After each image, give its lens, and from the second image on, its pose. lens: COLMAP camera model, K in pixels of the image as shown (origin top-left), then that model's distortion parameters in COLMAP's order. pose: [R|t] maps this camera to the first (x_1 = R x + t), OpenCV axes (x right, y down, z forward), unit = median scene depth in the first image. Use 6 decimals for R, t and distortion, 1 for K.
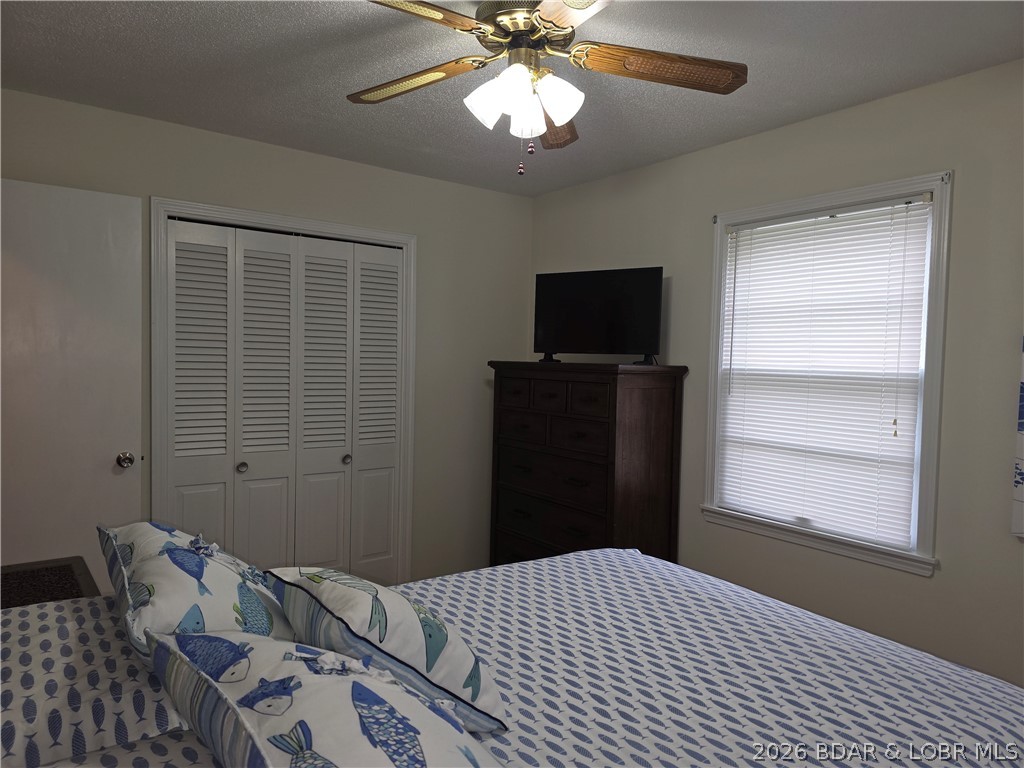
lens RADIAL K [[688.3, 0, 512.0], [0, 688.3, 384.0], [0, 0, 1]] dist [0.043741, -0.040044]
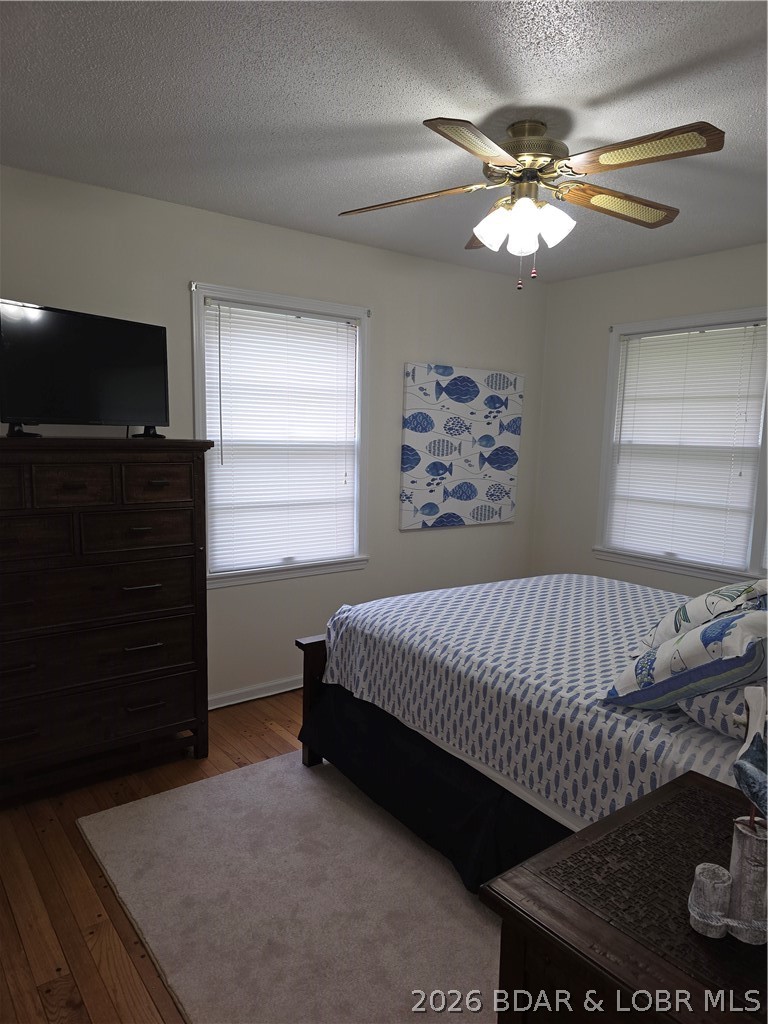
lens RADIAL K [[688.3, 0, 383.5], [0, 688.3, 517.5], [0, 0, 1]] dist [0.043741, -0.040044]
pose [[-0.052362, -0.141638, 0.988533, -0.909909], [0.023806, 0.989432, 0.143028, -0.061366], [-0.998344, 0.031022, -0.048437, 0.986944]]
